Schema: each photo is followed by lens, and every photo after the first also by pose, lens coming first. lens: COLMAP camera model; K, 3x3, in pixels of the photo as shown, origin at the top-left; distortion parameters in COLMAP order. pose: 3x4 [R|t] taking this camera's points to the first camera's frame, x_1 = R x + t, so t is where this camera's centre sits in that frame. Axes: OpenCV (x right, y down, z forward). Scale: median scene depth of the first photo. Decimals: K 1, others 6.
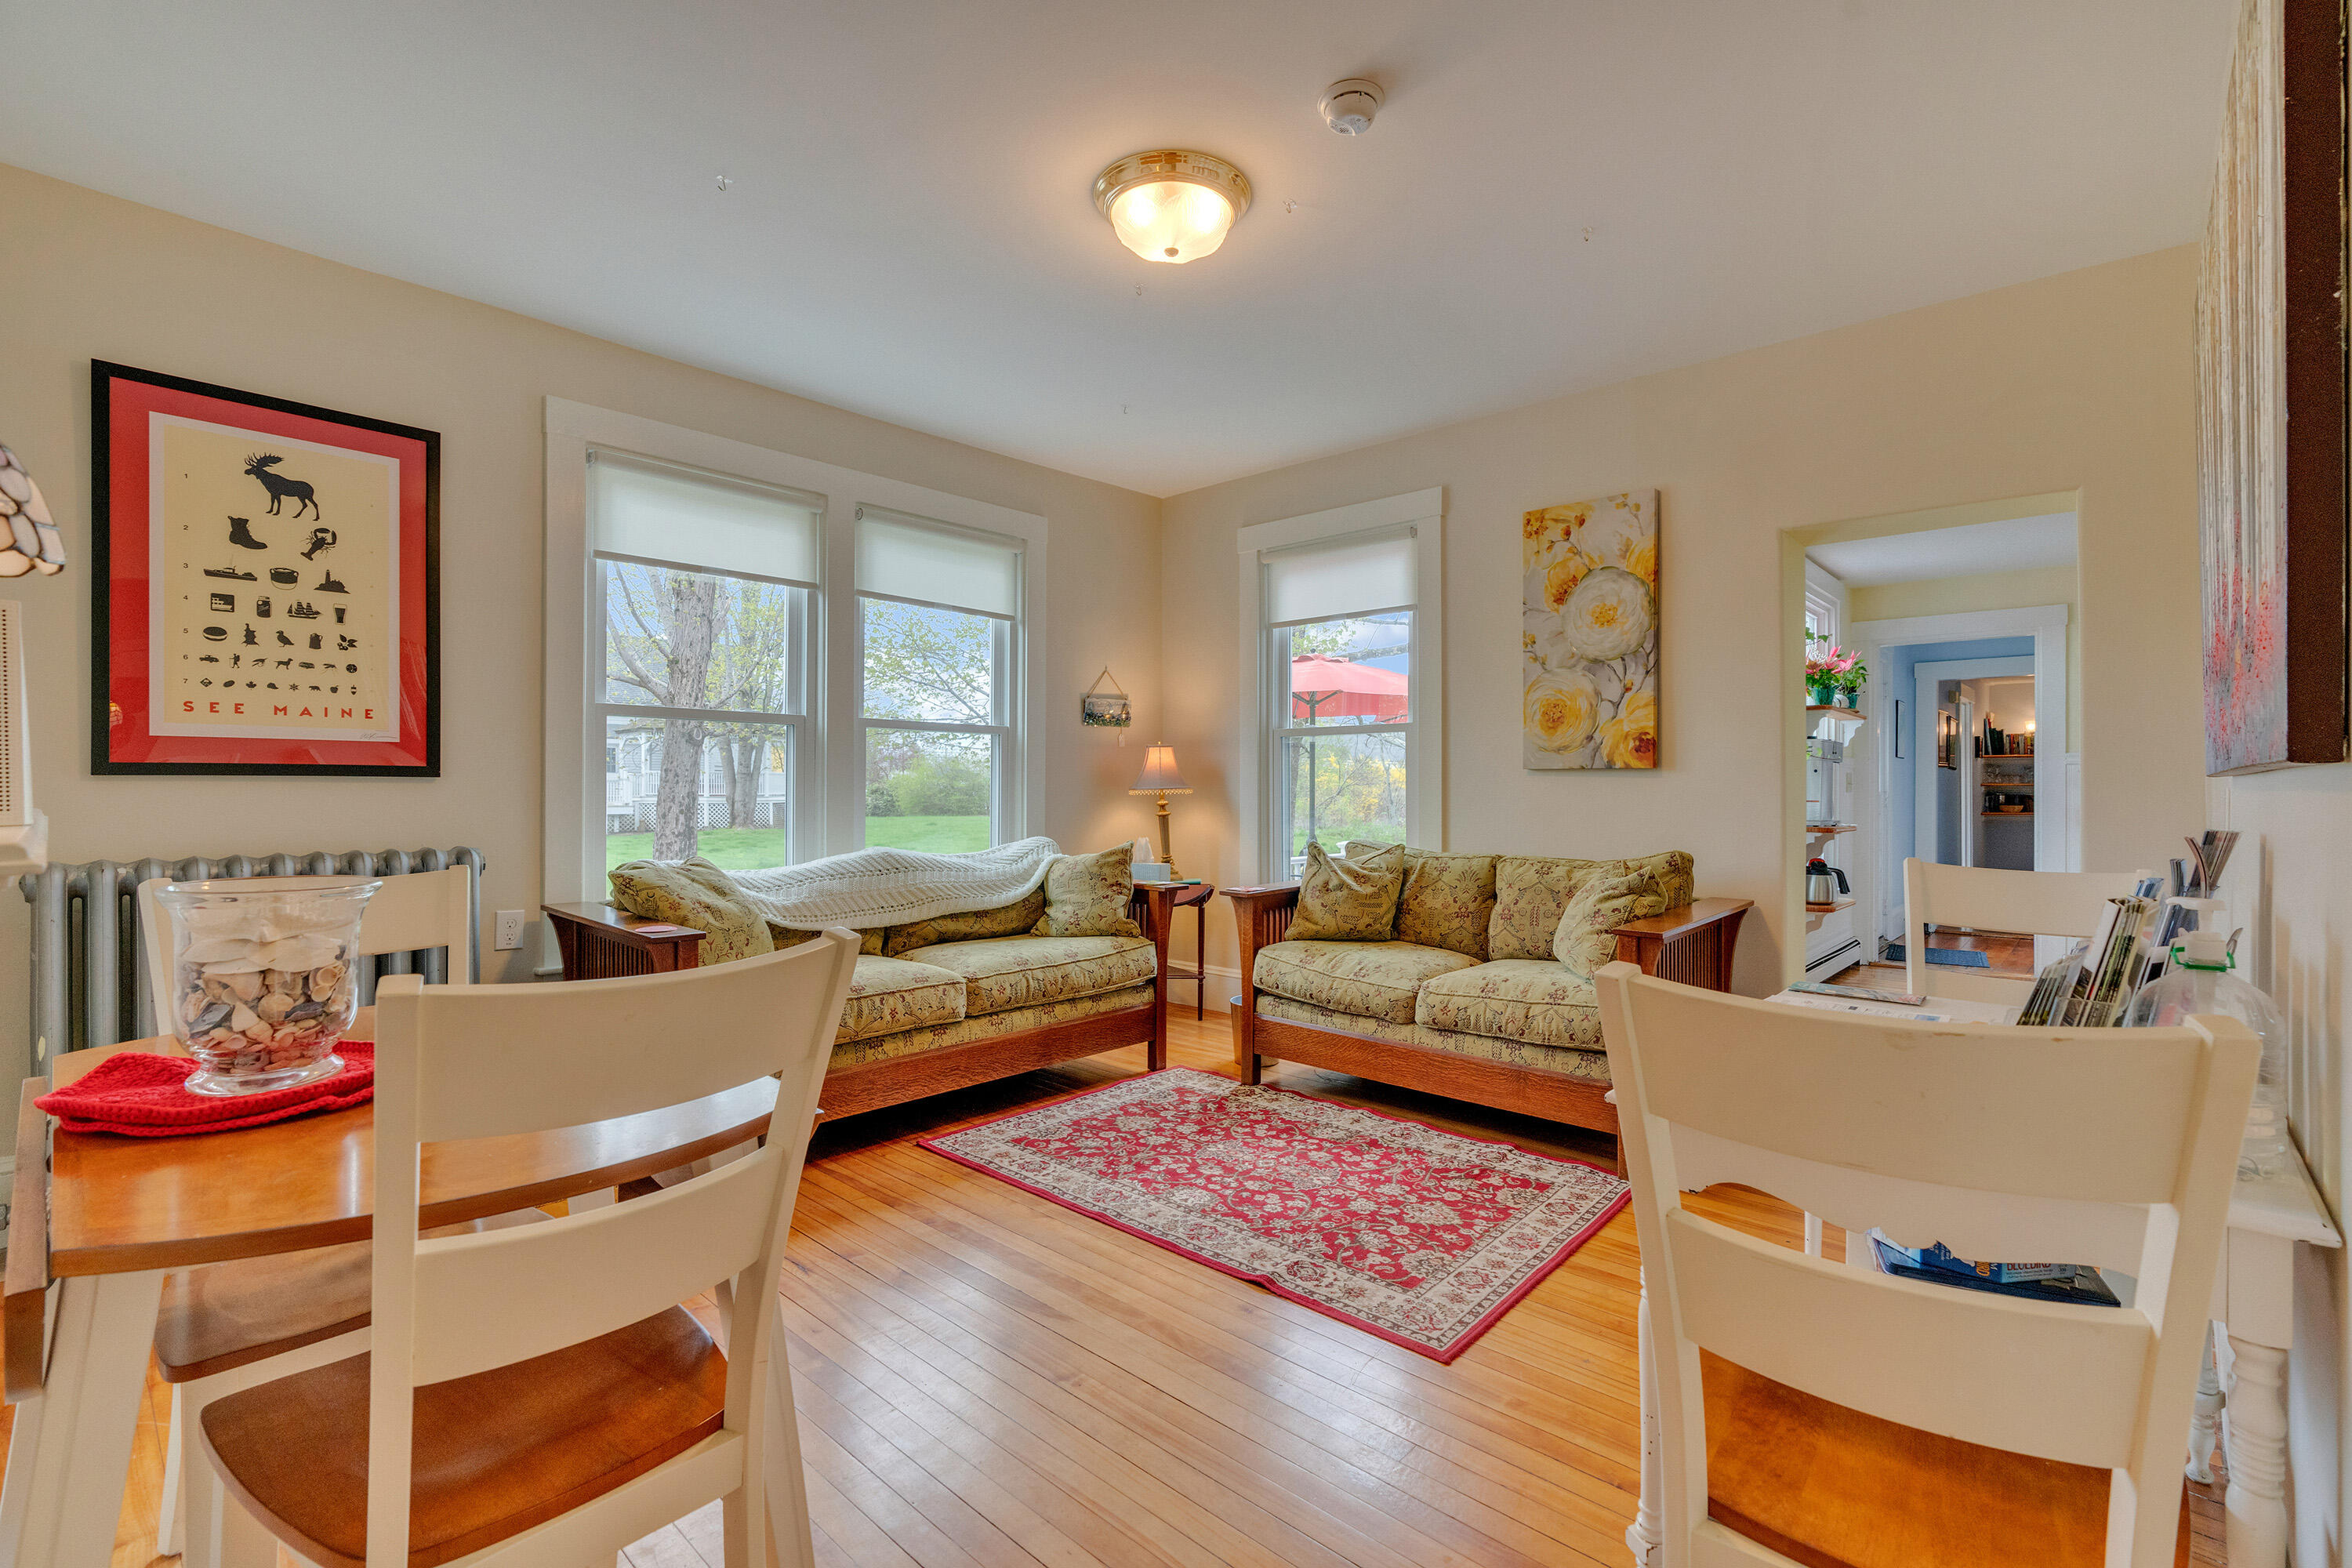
lens RADIAL K [[1022.2, 0, 1184.5], [0, 1022.2, 785.1], [0, 0, 1]] dist [-0.012531, 0.000143]
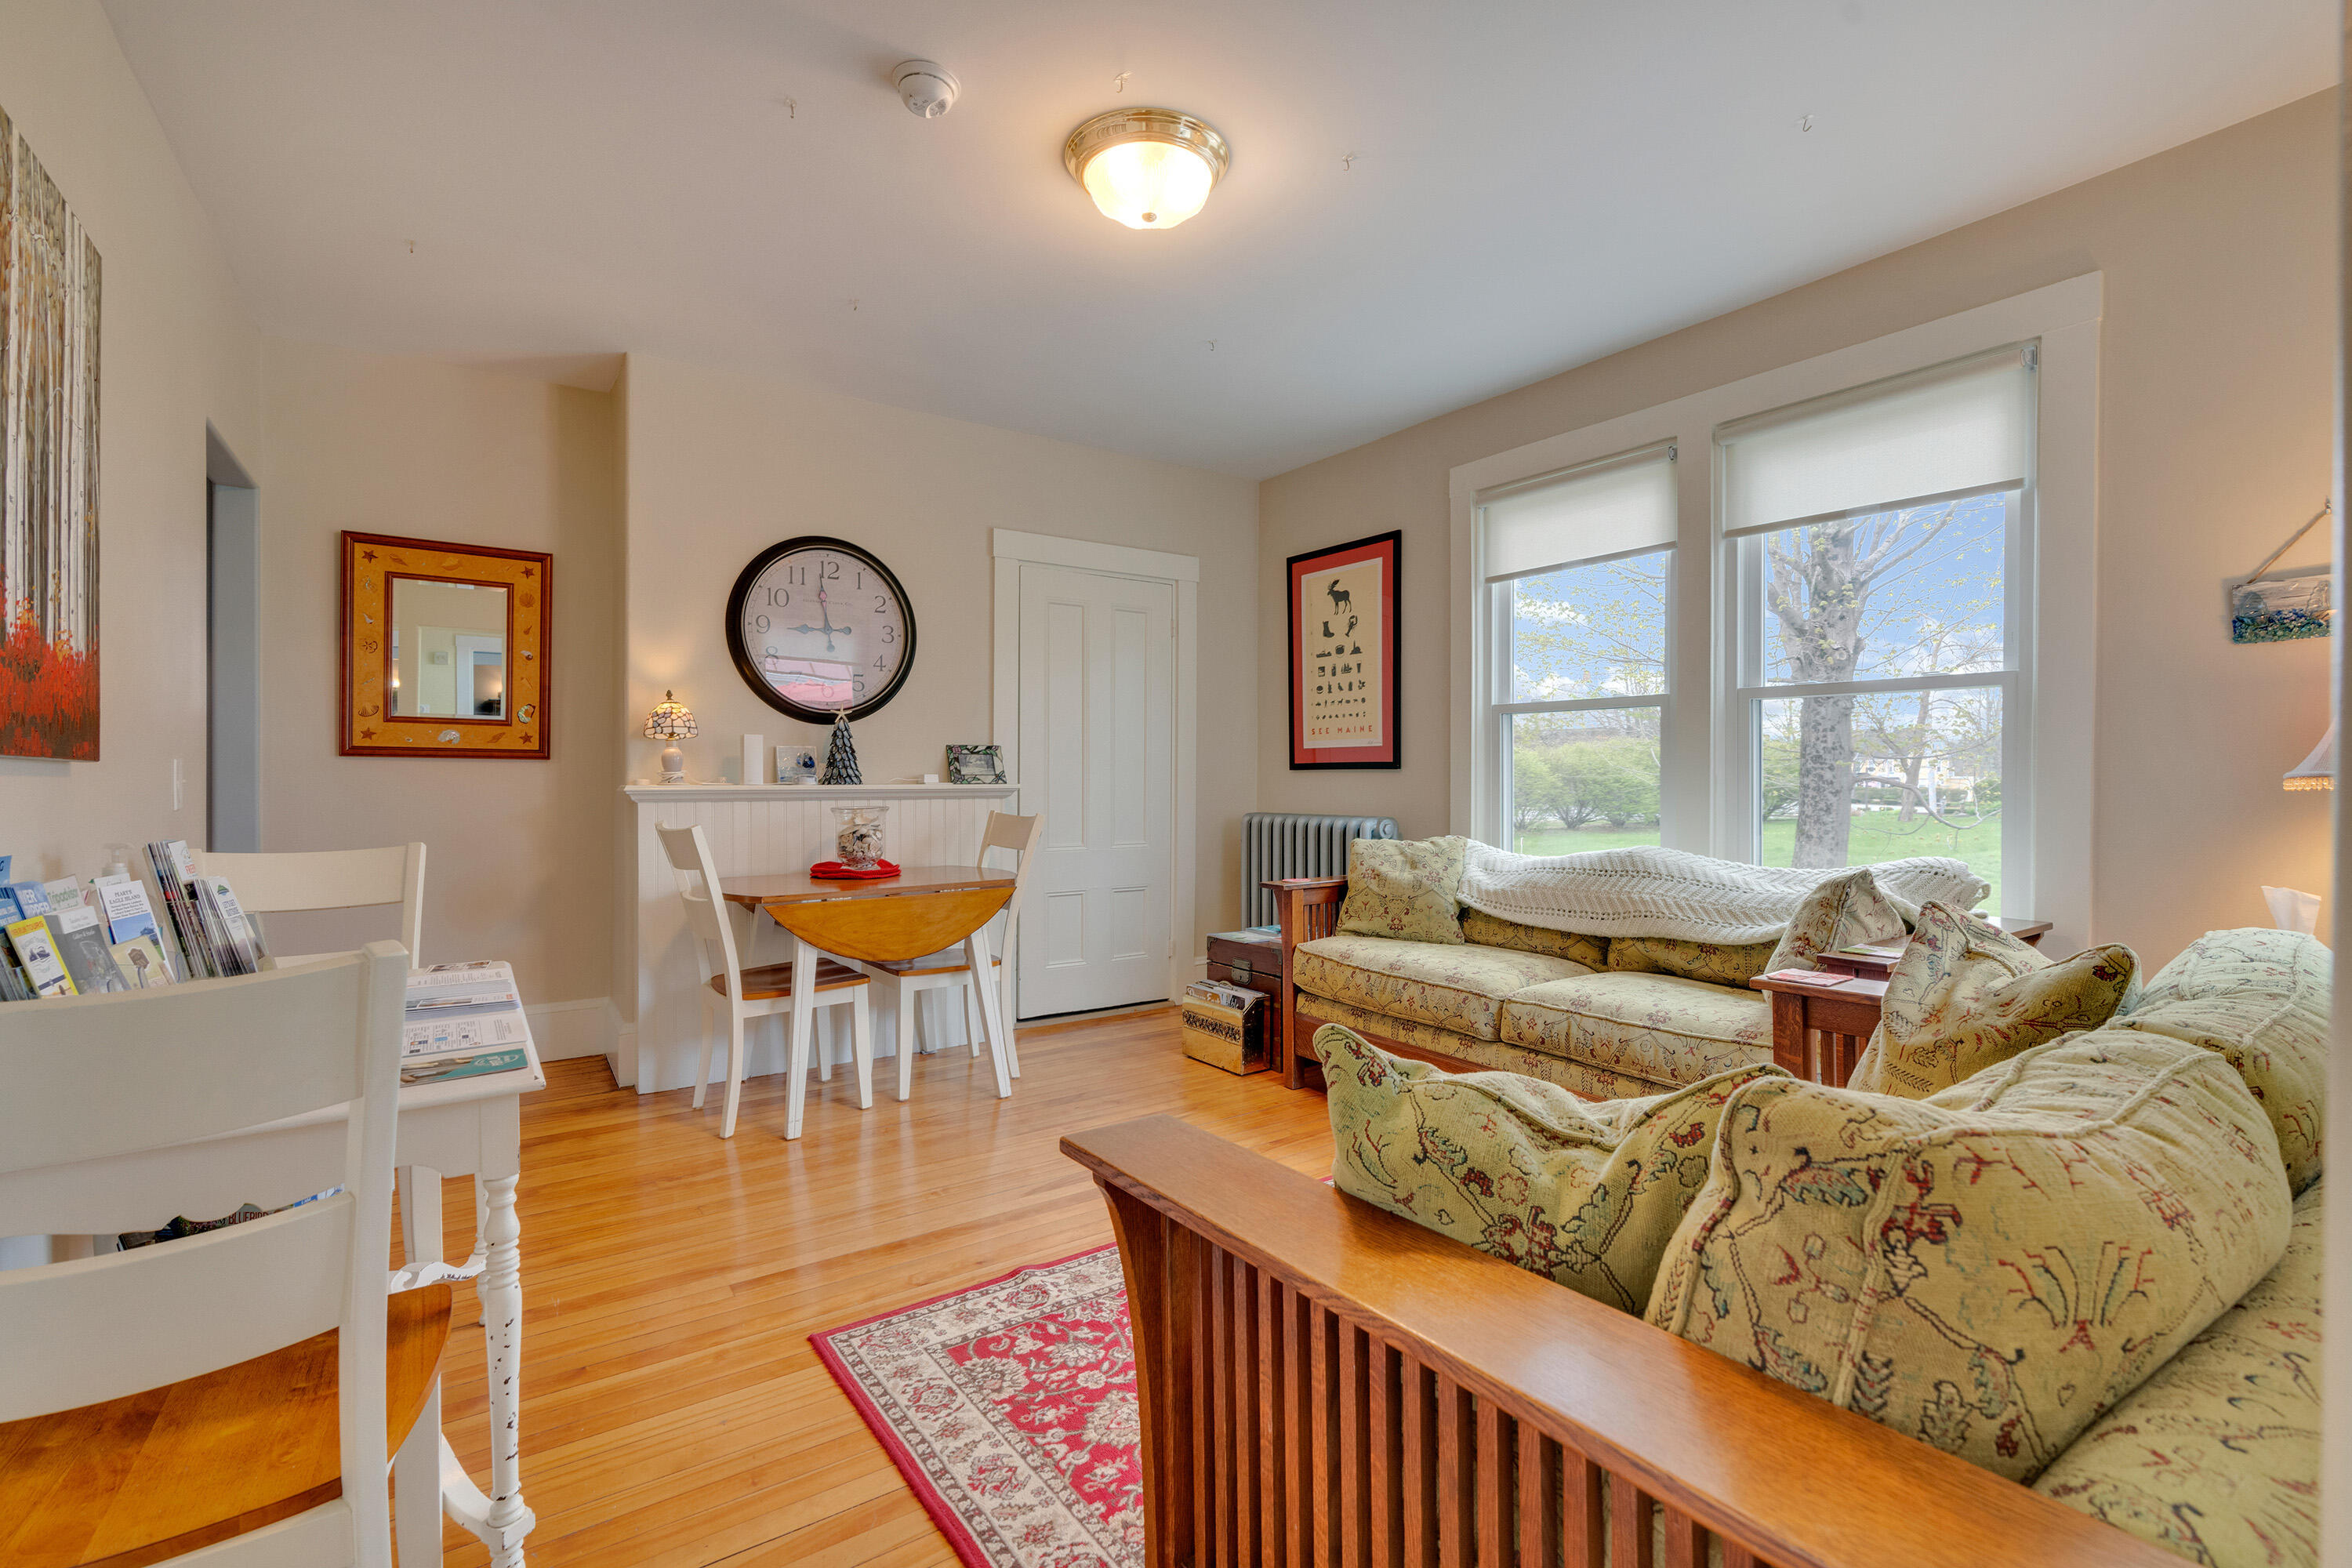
lens RADIAL K [[1022.2, 0, 1183.6], [0, 1022.2, 775.4], [0, 0, 1]] dist [-0.012531, 0.000143]
pose [[-0.195172, -0.003623, -0.980762, 0.822351], [0.000223, 0.999993, -0.003738, 0.006979], [0.980769, -0.000948, -0.195169, 1.087222]]
